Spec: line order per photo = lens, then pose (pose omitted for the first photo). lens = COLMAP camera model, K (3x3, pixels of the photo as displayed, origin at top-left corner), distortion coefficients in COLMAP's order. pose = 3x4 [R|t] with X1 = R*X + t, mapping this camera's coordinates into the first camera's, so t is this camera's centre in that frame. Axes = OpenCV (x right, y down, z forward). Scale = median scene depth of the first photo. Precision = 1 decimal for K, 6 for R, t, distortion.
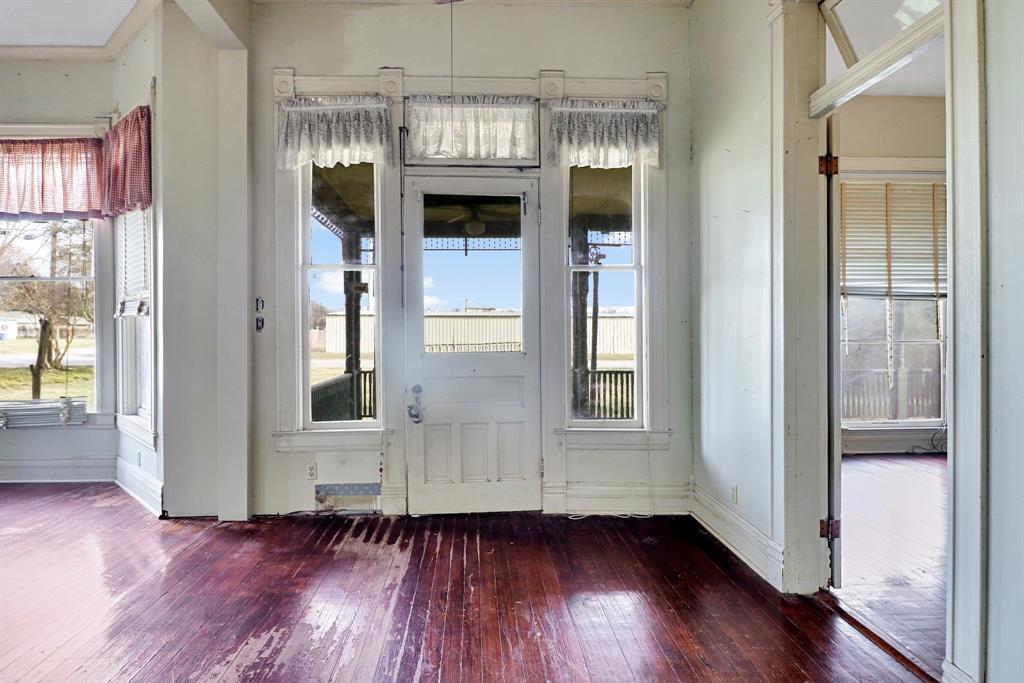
lens RADIAL K [[558.8, 0, 508.0], [0, 558.8, 336.4], [0, 0, 1]] dist [0.002172, -0.009867]
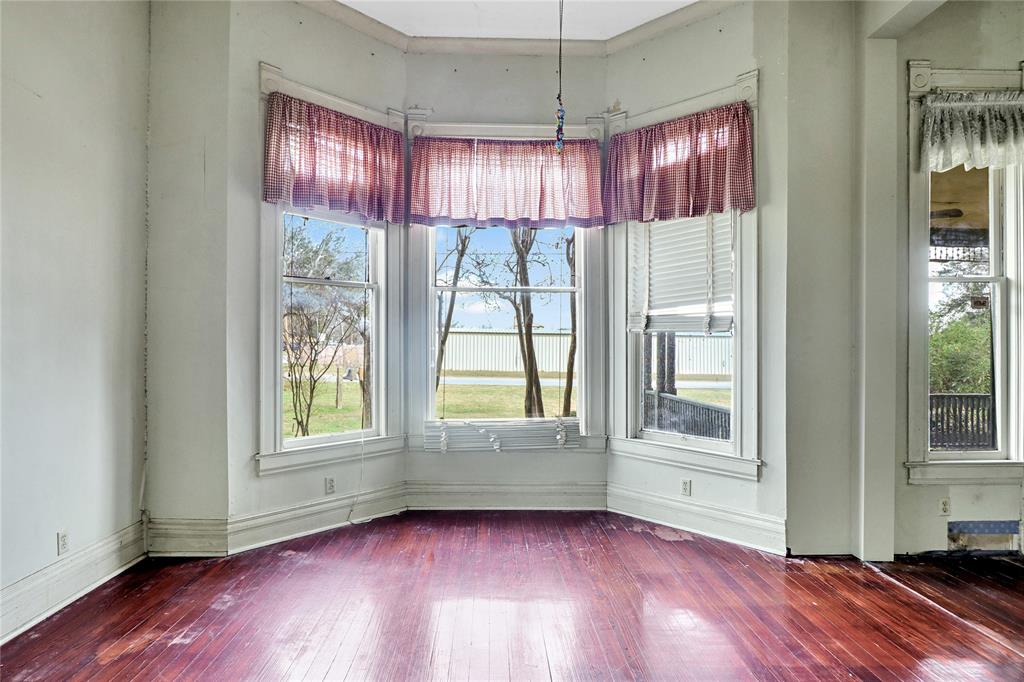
lens RADIAL K [[558.8, 0, 497.5], [0, 558.8, 348.3], [0, 0, 1]] dist [0.002172, -0.009867]
pose [[0.999396, 0.011529, -0.032777, -0.876196], [-0.011879, 0.999874, -0.010486, 0.004159], [0.032652, 0.010869, 0.999408, 0.066914]]
